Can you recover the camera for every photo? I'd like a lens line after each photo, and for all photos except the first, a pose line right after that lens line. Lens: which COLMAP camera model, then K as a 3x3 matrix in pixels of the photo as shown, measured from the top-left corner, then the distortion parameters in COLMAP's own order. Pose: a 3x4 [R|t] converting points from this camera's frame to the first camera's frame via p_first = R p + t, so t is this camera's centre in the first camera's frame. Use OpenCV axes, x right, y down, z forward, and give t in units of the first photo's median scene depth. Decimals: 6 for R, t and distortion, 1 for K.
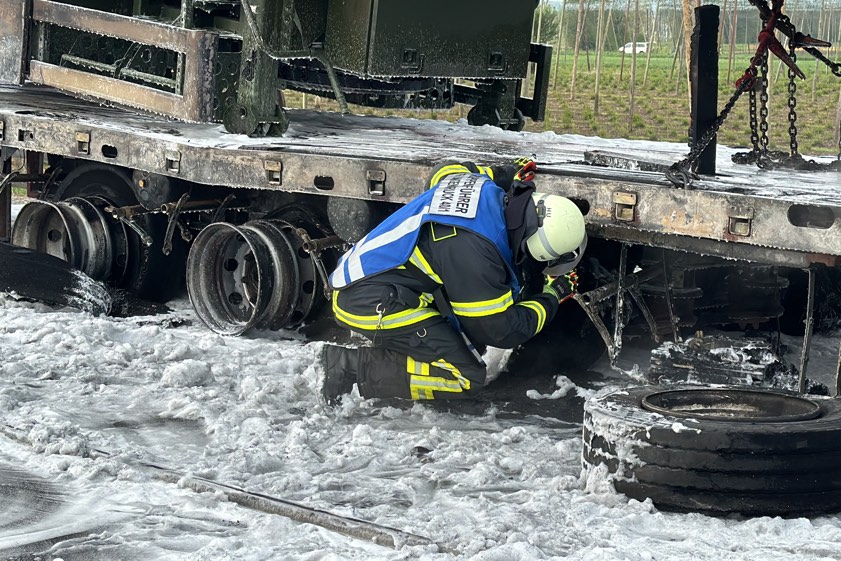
lens RADIAL K [[1772.6, 0, 425.5], [0, 1772.6, 278.0], [0, 0, 1]] dist [0.211128, 0.000000]
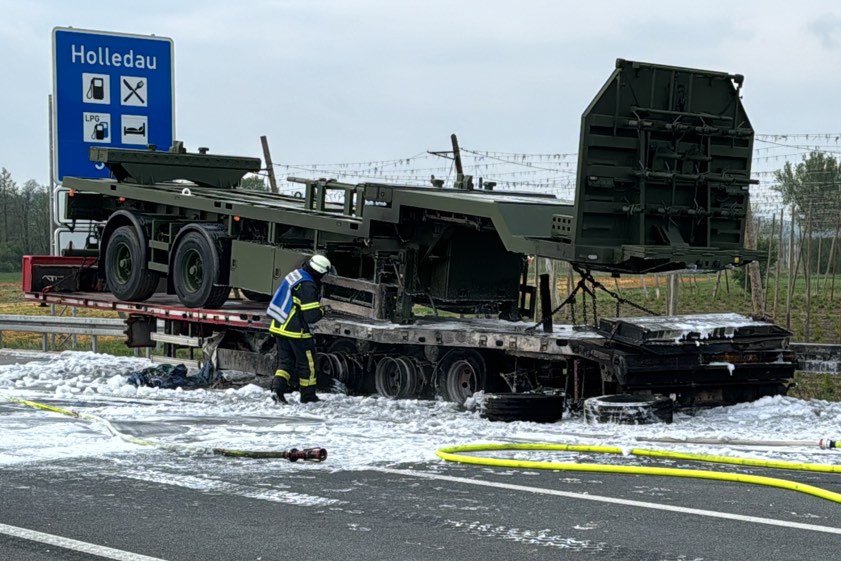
lens RADIAL K [[1577.8, 0, 423.0], [0, 1577.8, 329.3], [0, 0, 1]] dist [0.156522, 0.000000]
pose [[0.988583, -0.016317, -0.149792, 0.277660], [0.001936, 0.995413, -0.095655, 0.146370], [0.150665, 0.094272, 0.984080, -1.246532]]
